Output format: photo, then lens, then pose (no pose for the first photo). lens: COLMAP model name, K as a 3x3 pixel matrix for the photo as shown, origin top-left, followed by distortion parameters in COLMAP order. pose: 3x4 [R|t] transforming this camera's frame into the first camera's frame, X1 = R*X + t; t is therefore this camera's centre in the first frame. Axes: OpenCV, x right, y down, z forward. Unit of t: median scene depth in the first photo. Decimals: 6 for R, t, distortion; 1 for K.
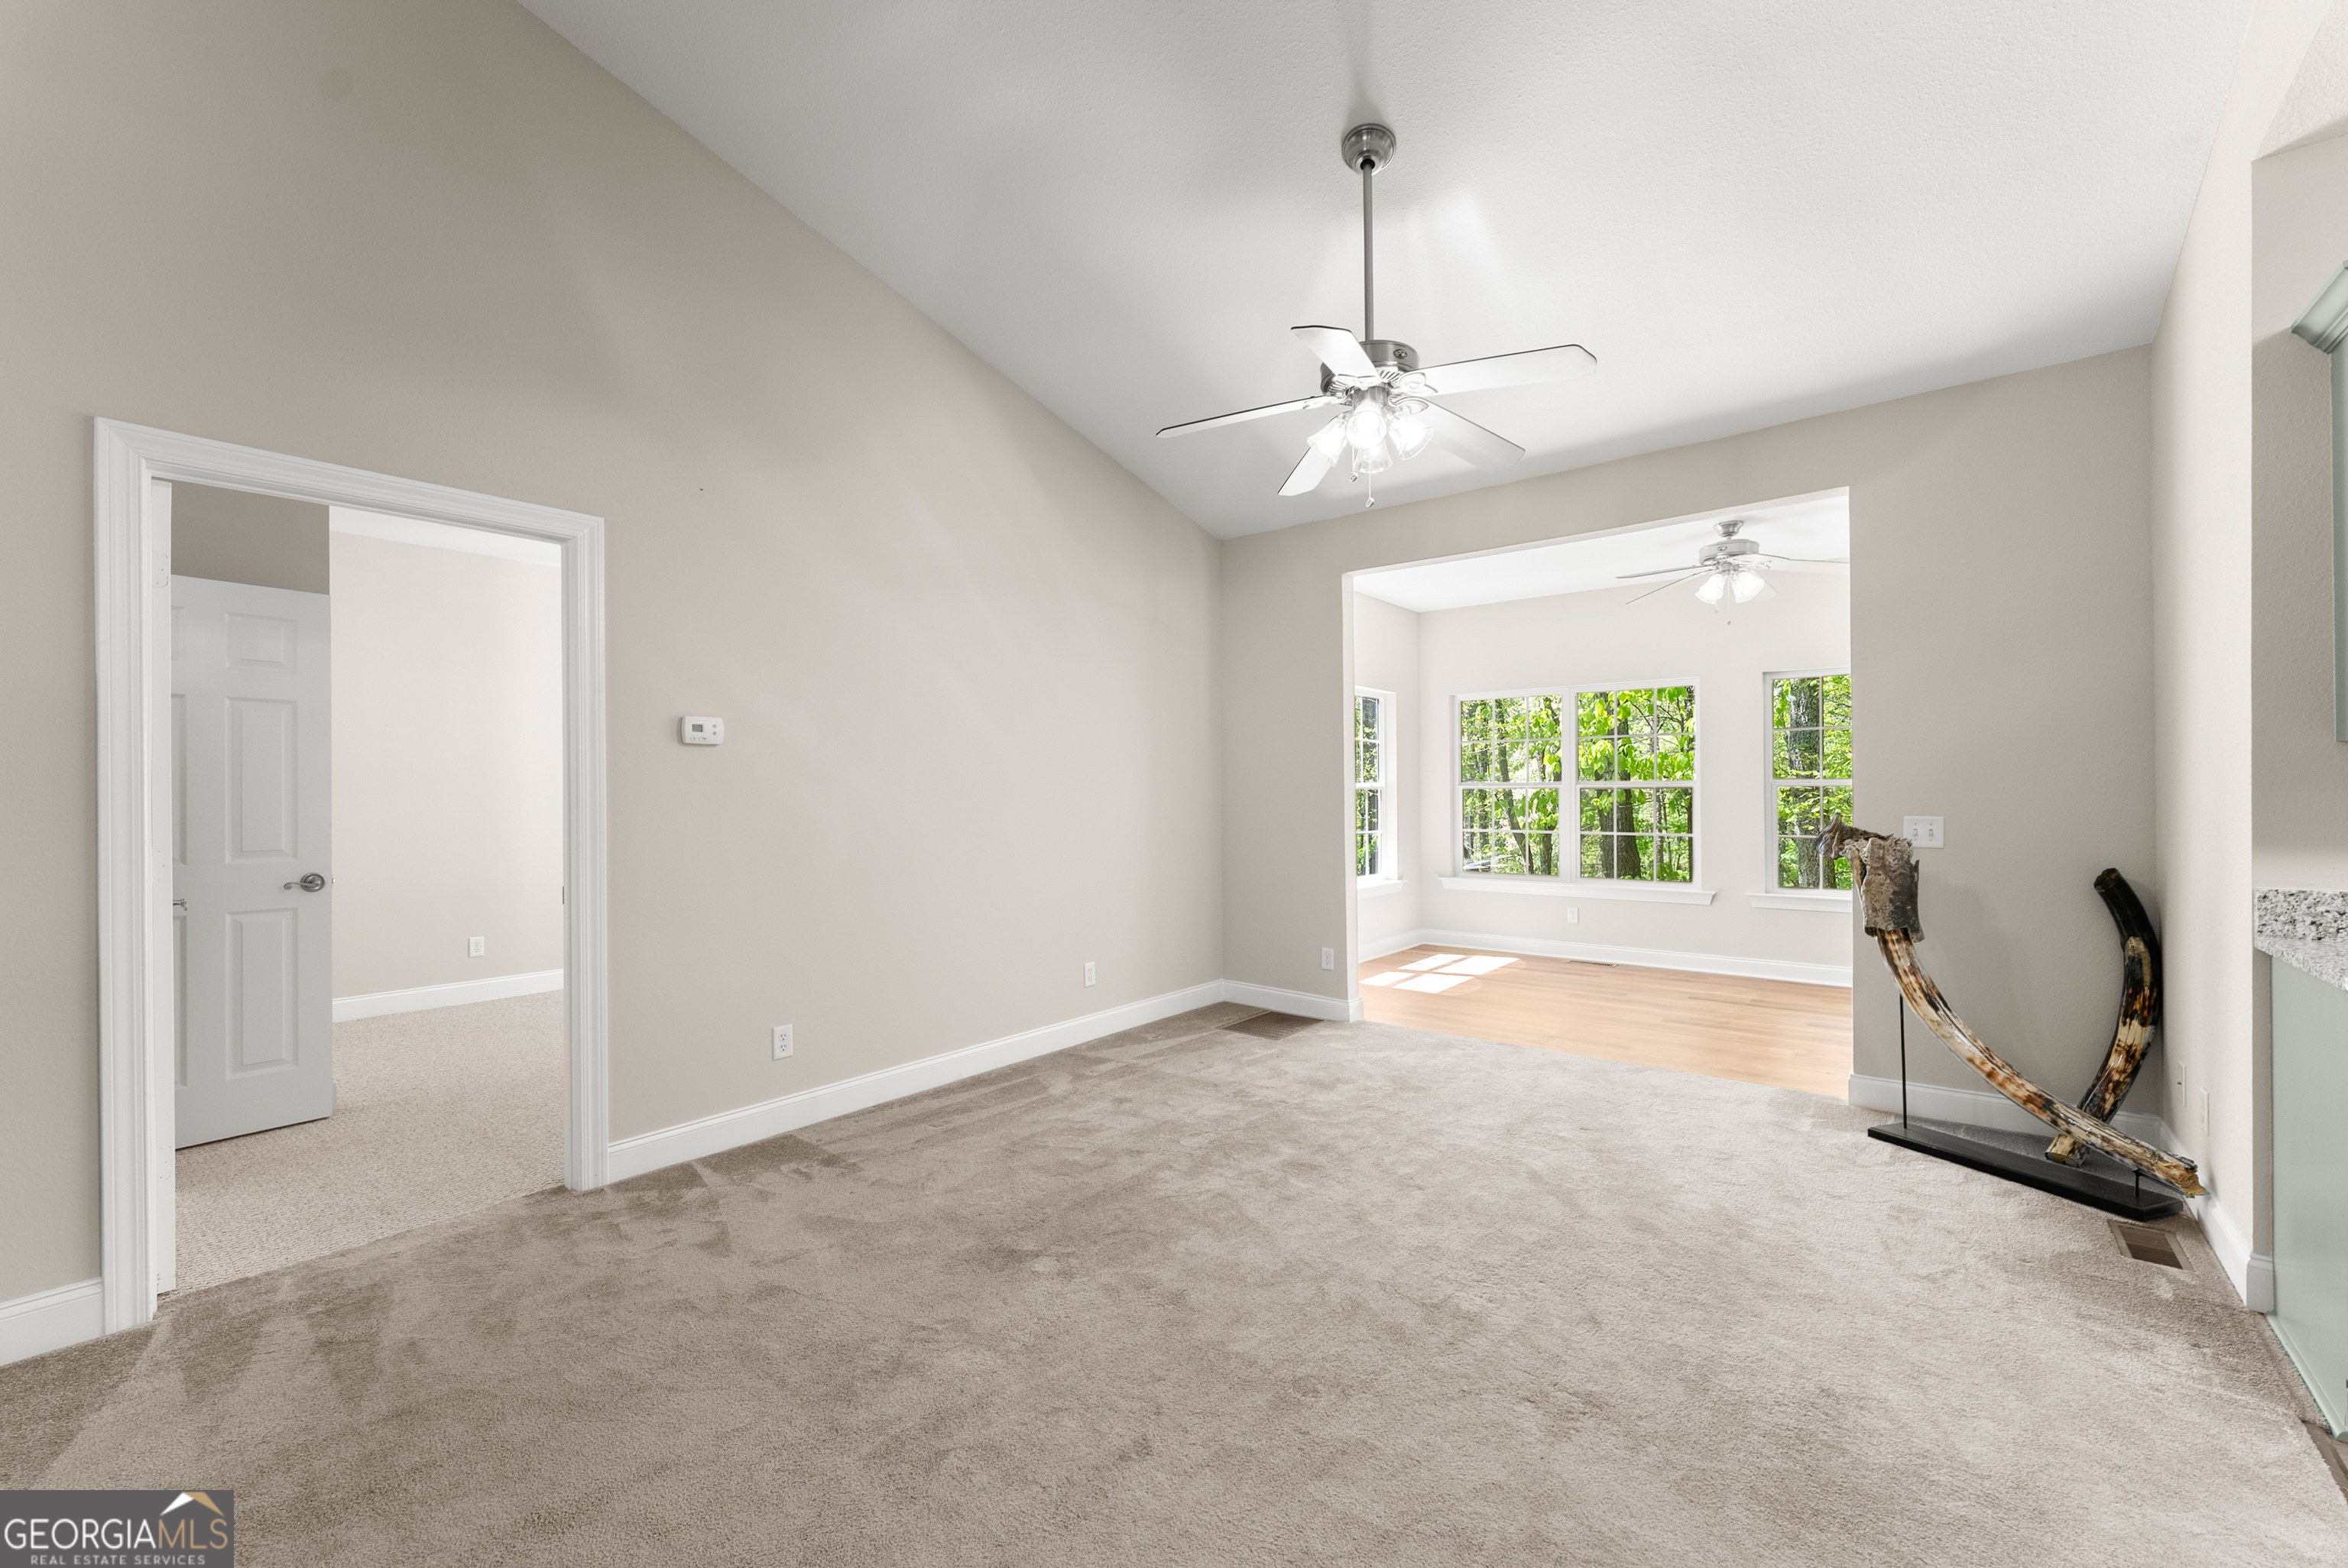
lens RADIAL K [[951.3, 0, 1167.0], [0, 951.3, 786.8], [0, 0, 1]] dist [0.001448, 0.000187]
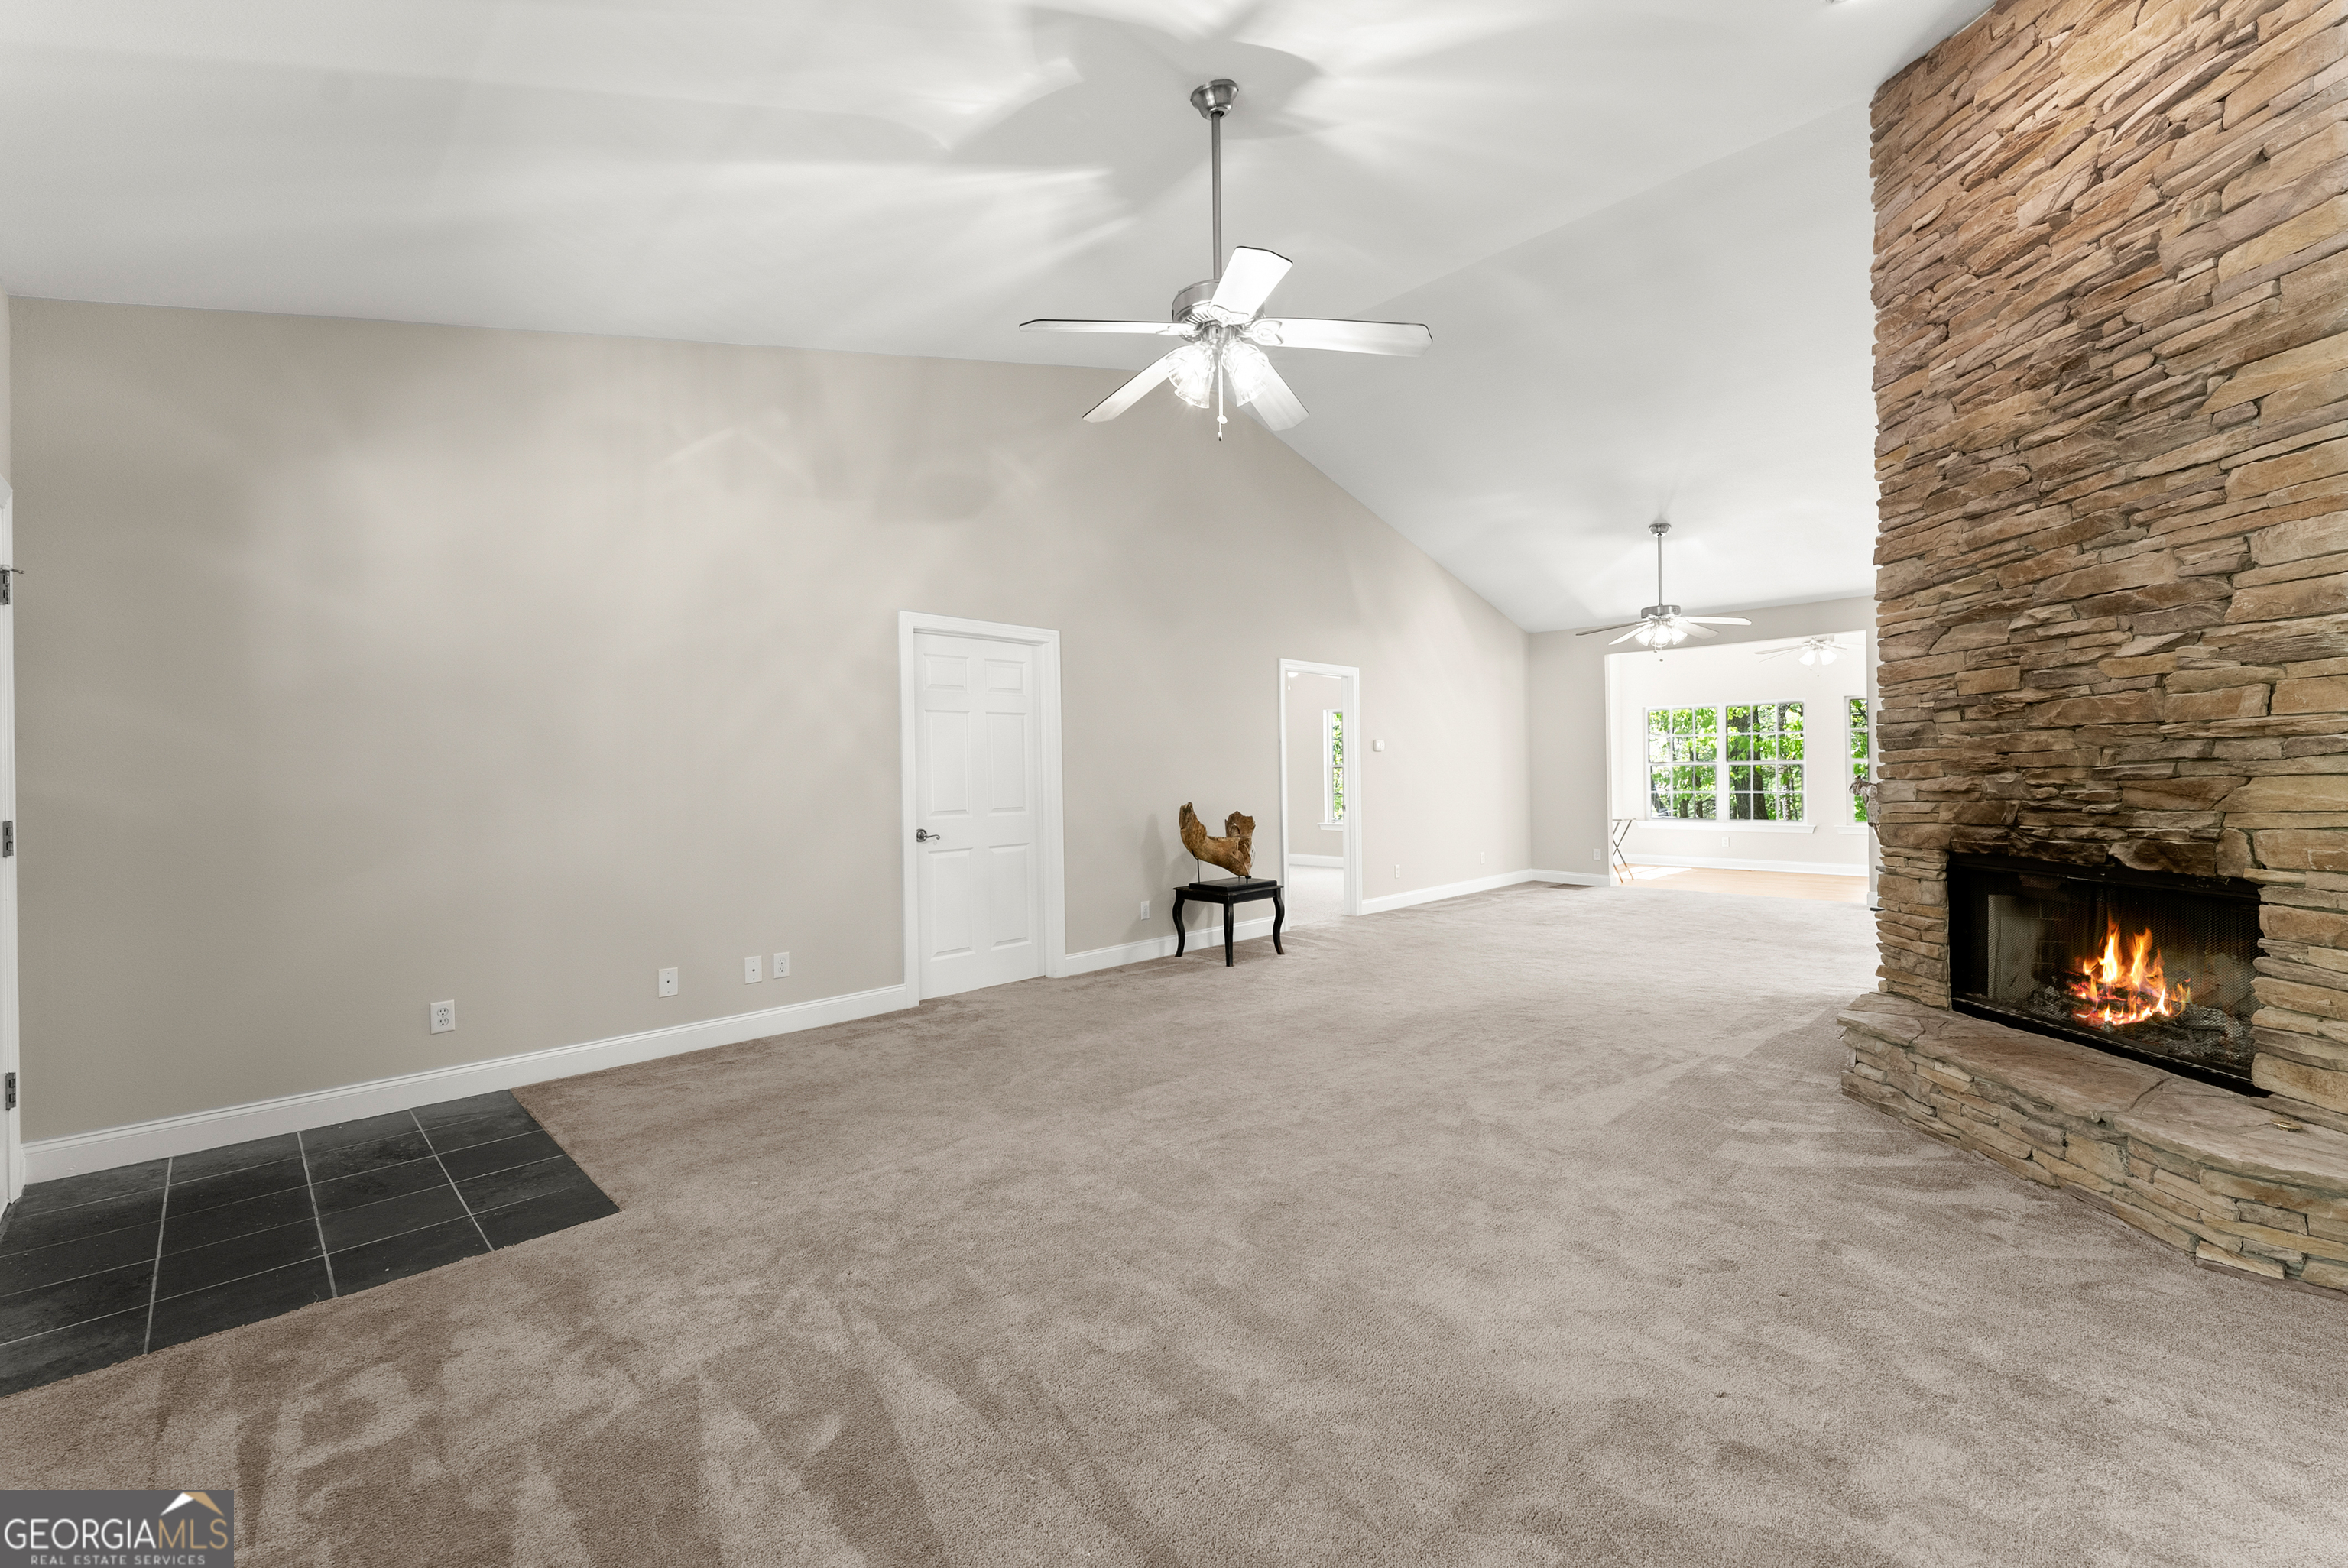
lens RADIAL K [[951.3, 0, 1179.0], [0, 951.3, 775.1], [0, 0, 1]] dist [0.001448, 0.000187]
pose [[0.995481, -0.005815, -0.094779, -0.774357], [0.006620, 0.999945, 0.008180, -0.004683], [0.094726, -0.008771, 0.995465, -1.586089]]
